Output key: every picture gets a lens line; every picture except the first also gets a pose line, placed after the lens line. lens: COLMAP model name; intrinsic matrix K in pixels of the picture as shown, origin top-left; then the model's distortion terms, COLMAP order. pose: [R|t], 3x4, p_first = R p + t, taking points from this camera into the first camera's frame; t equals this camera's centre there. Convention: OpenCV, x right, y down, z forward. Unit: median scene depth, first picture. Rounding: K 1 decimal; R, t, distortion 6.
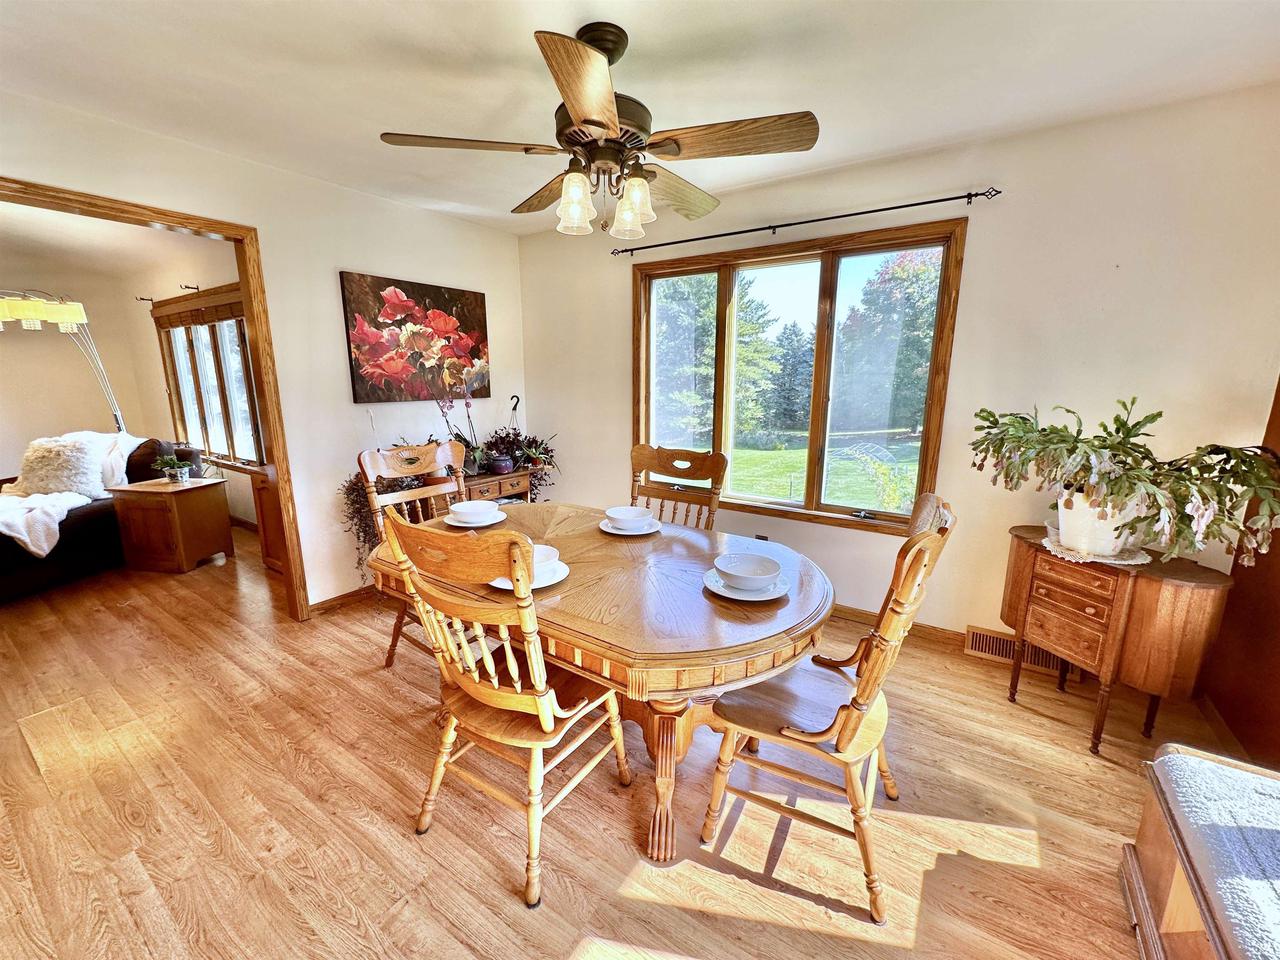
lens RADIAL K [[513.1, 0, 640.9], [0, 513.1, 479.5], [0, 0, 1]] dist [0.001964, -0.000154]
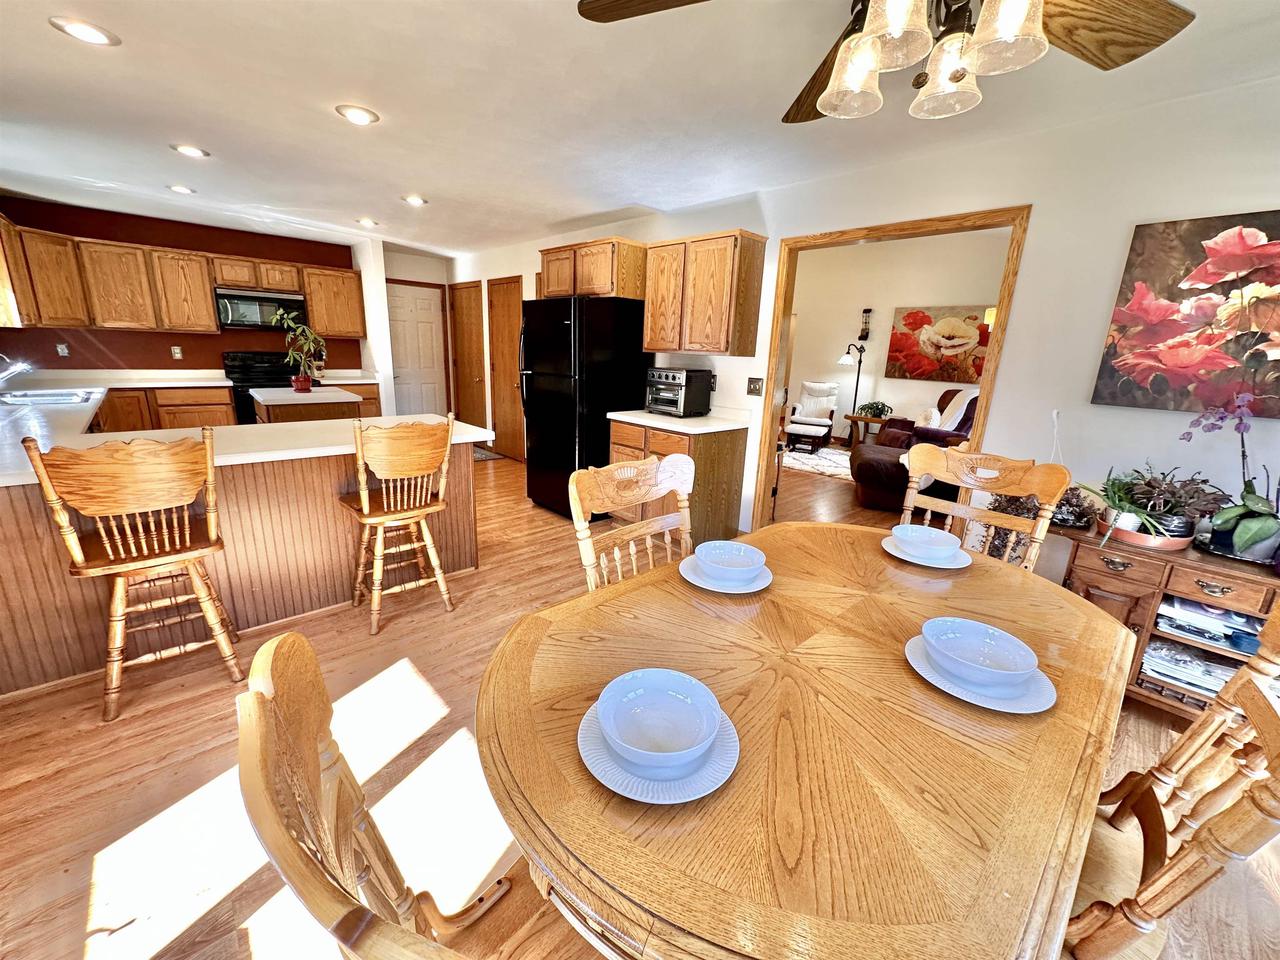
lens RADIAL K [[513.1, 0, 638.8], [0, 513.1, 477.7], [0, 0, 1]] dist [0.001964, -0.000154]
pose [[-0.224354, 0.229795, -0.947027, 0.334379], [-0.231964, 0.931275, 0.280926, -0.102319], [0.946498, 0.282702, -0.155631, 0.502616]]
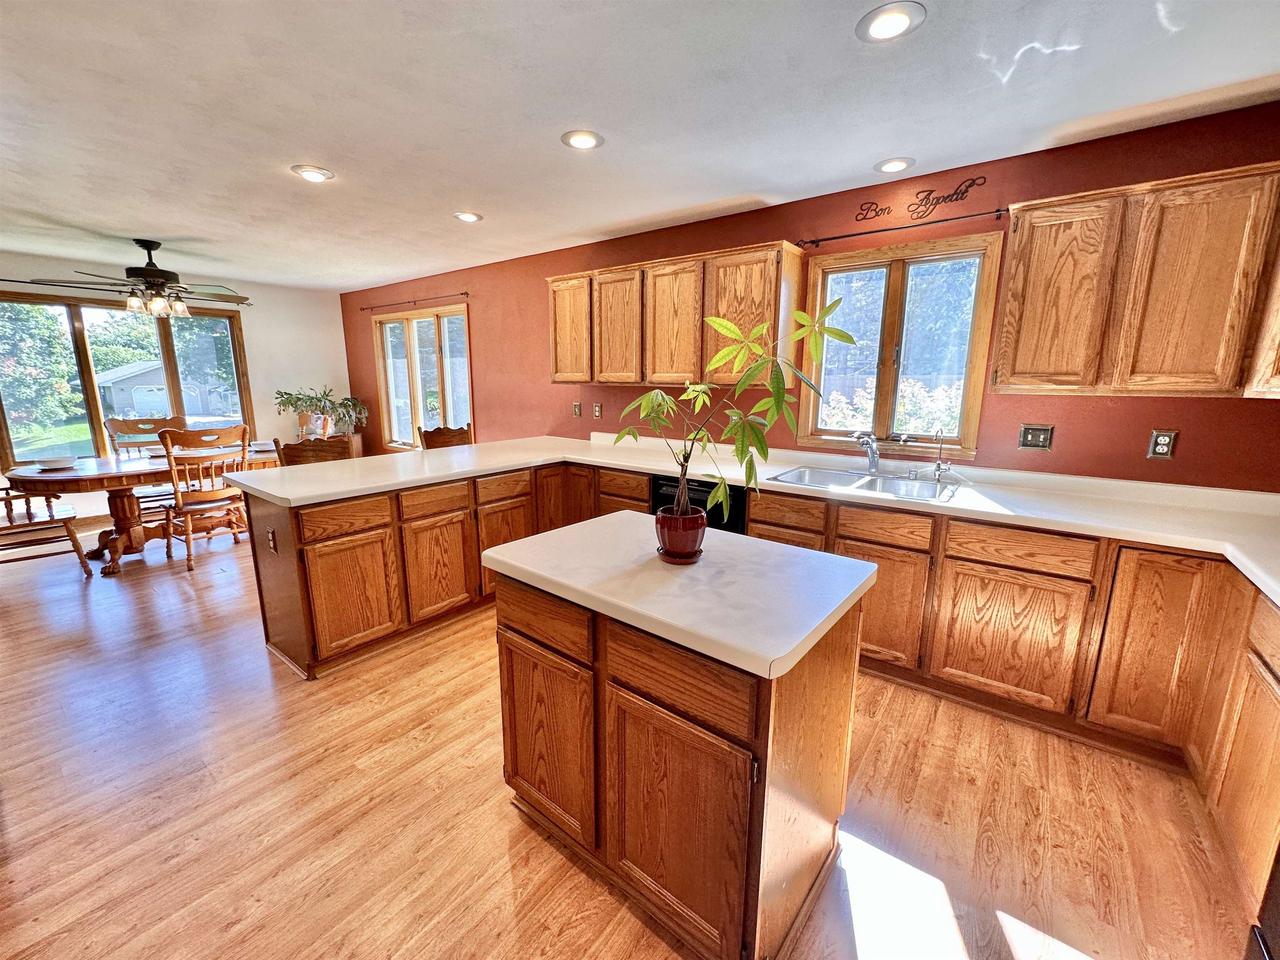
lens RADIAL K [[513.1, 0, 639.6], [0, 513.1, 480.5], [0, 0, 1]] dist [0.001964, -0.000154]
pose [[0.060608, -0.197965, 0.978334, -1.308387], [0.192936, 0.963975, 0.183107, 0.126624], [-0.979338, 0.177658, 0.096619, -0.685160]]
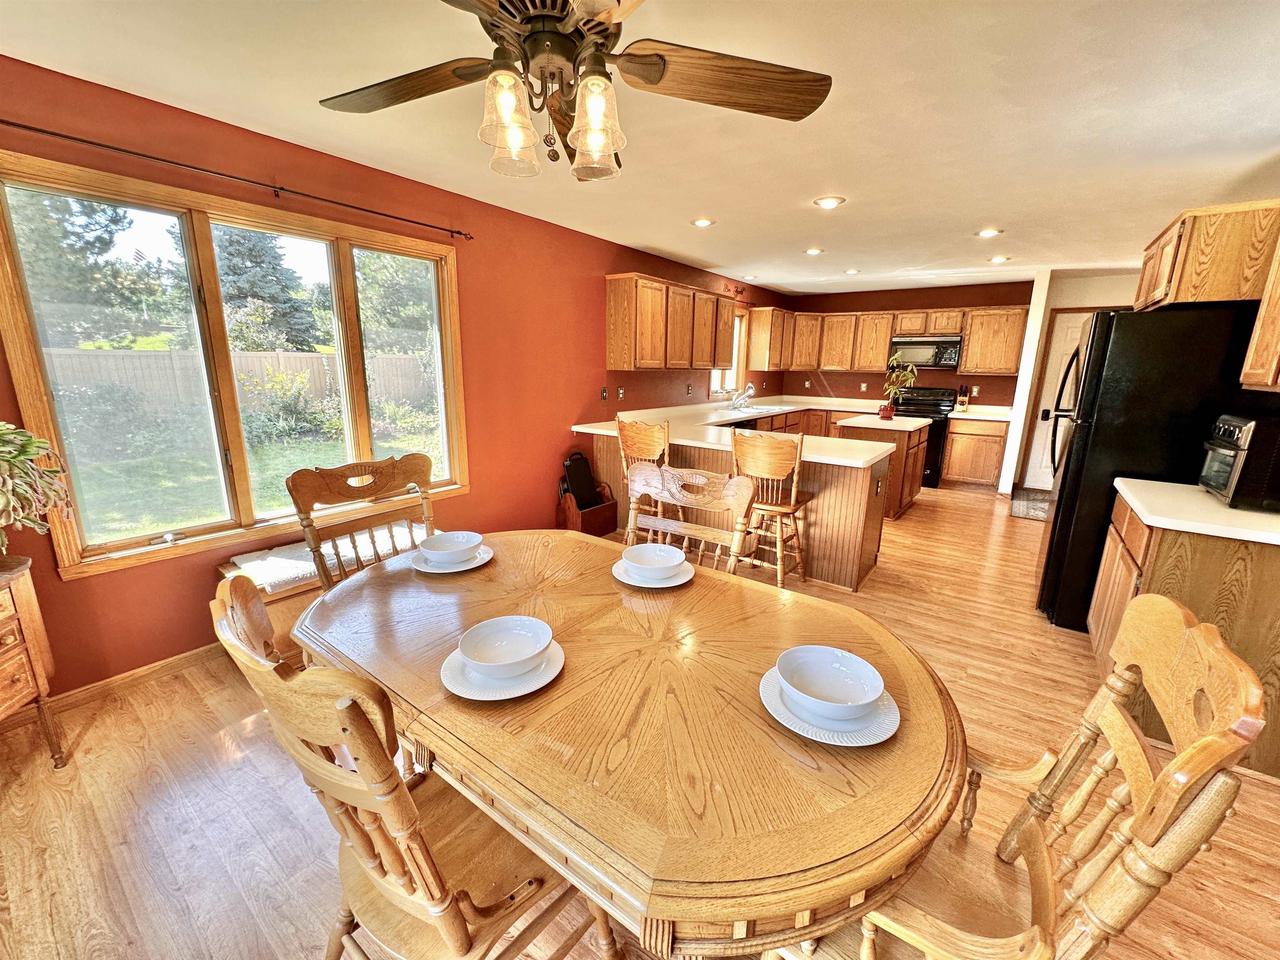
lens RADIAL K [[513.1, 0, 640.7], [0, 513.1, 479.1], [0, 0, 1]] dist [0.001964, -0.000154]
pose [[-0.998906, -0.027952, 0.037485, -0.119124], [-0.010171, 0.912348, 0.409290, -0.209155], [-0.045640, 0.408461, -0.911634, 0.977747]]
